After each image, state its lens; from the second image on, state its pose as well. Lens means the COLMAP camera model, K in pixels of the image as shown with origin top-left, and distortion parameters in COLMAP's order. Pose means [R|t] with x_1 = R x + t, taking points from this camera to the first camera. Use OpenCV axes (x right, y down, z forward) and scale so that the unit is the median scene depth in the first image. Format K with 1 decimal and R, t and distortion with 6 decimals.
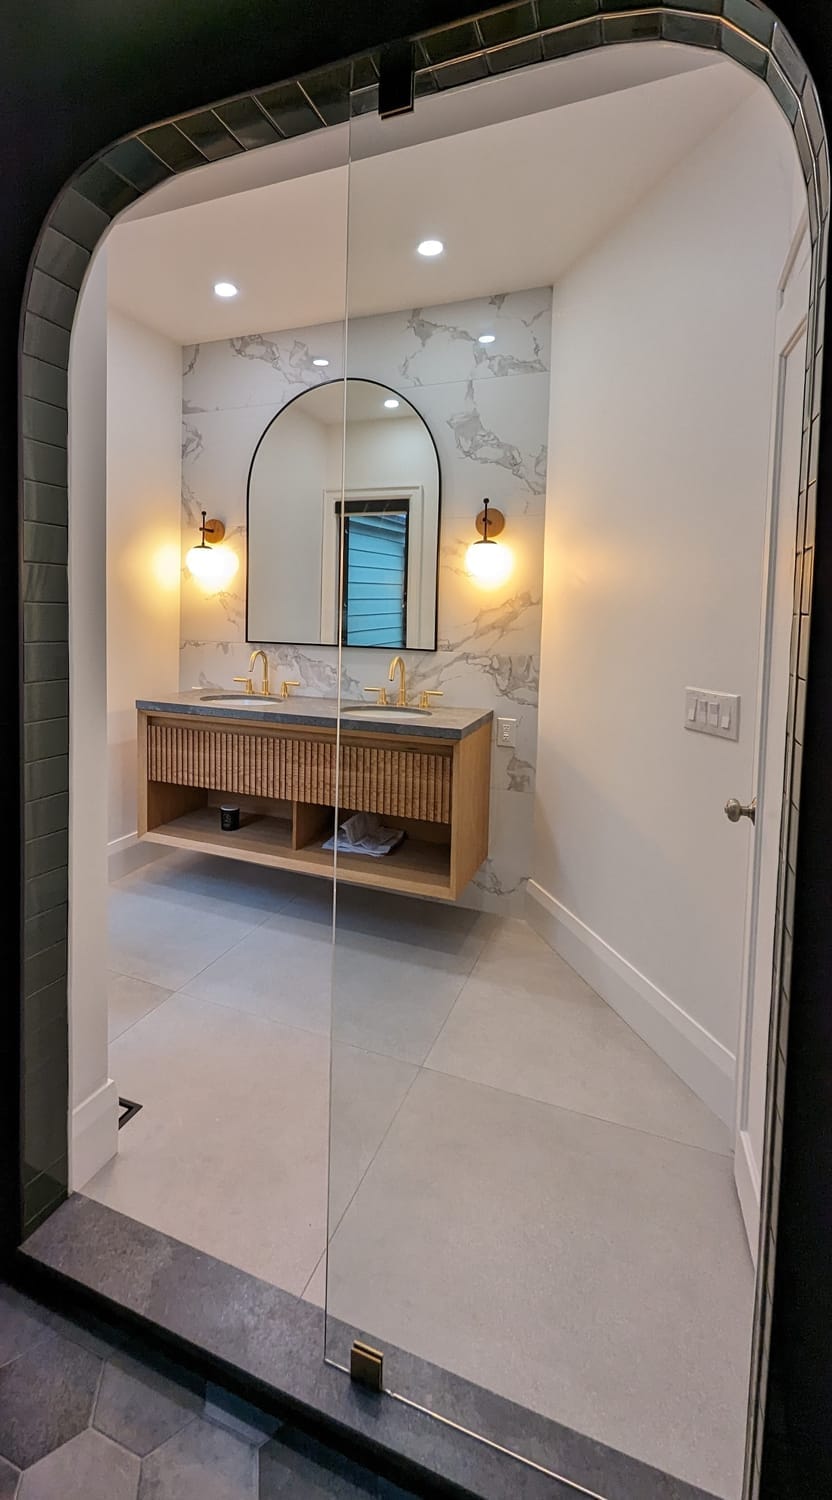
lens RADIAL K [[718.4, 0, 316.9], [0, 718.4, 646.0], [0, 0, 1]] dist [0.000163, -0.000033]
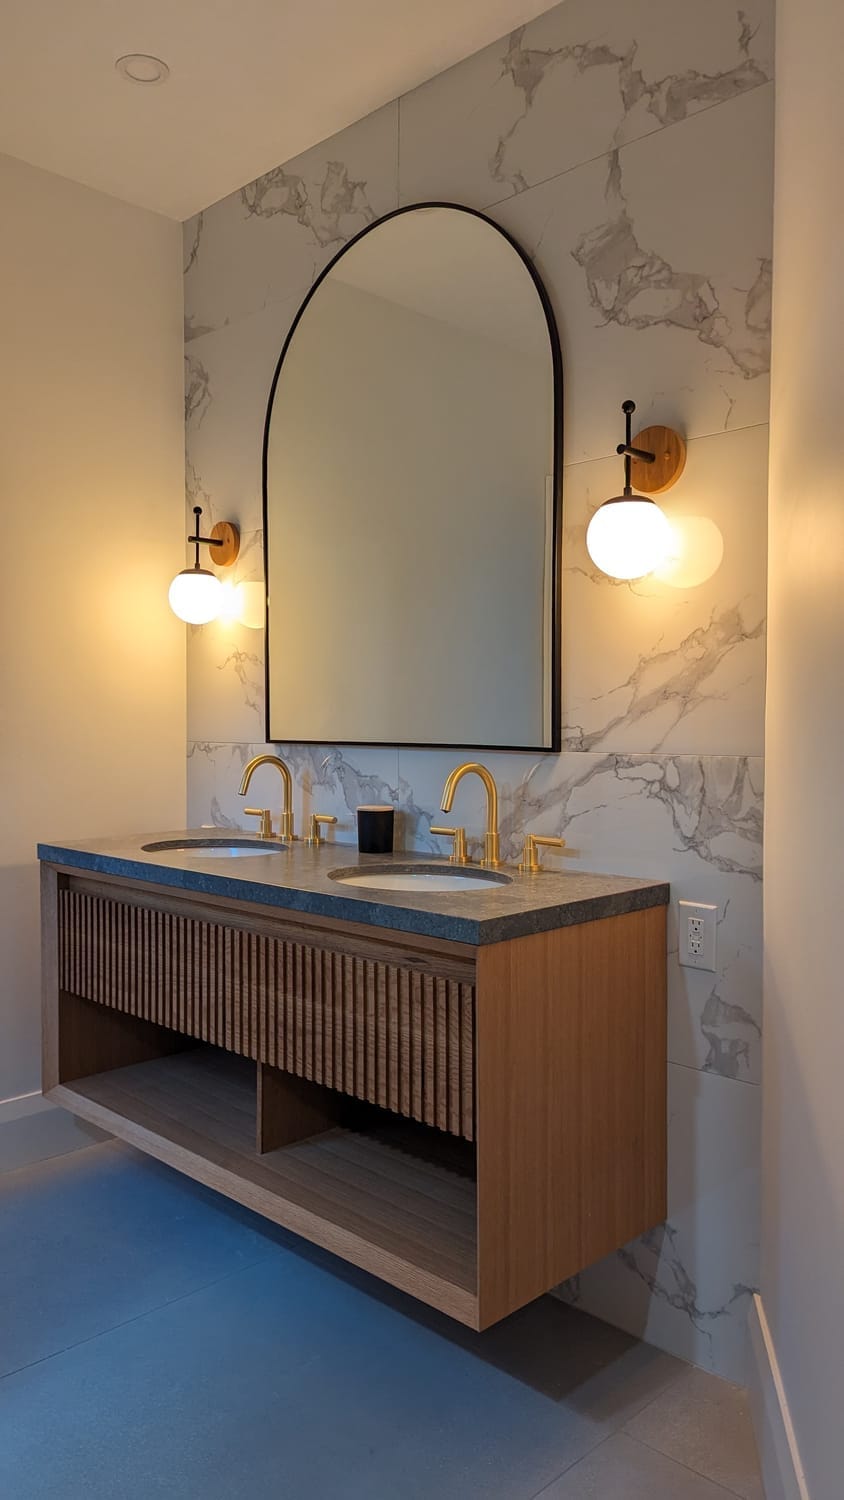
lens RADIAL K [[1055.8, 0, 422.0], [0, 1055.8, 750.0], [0, 0, 1]] dist [0.067294, -0.069126]
pose [[0.943367, -0.005399, -0.331706, 0.319184], [-0.006182, 0.999408, -0.033847, 0.030932], [0.331692, 0.033981, 0.942775, 0.334529]]
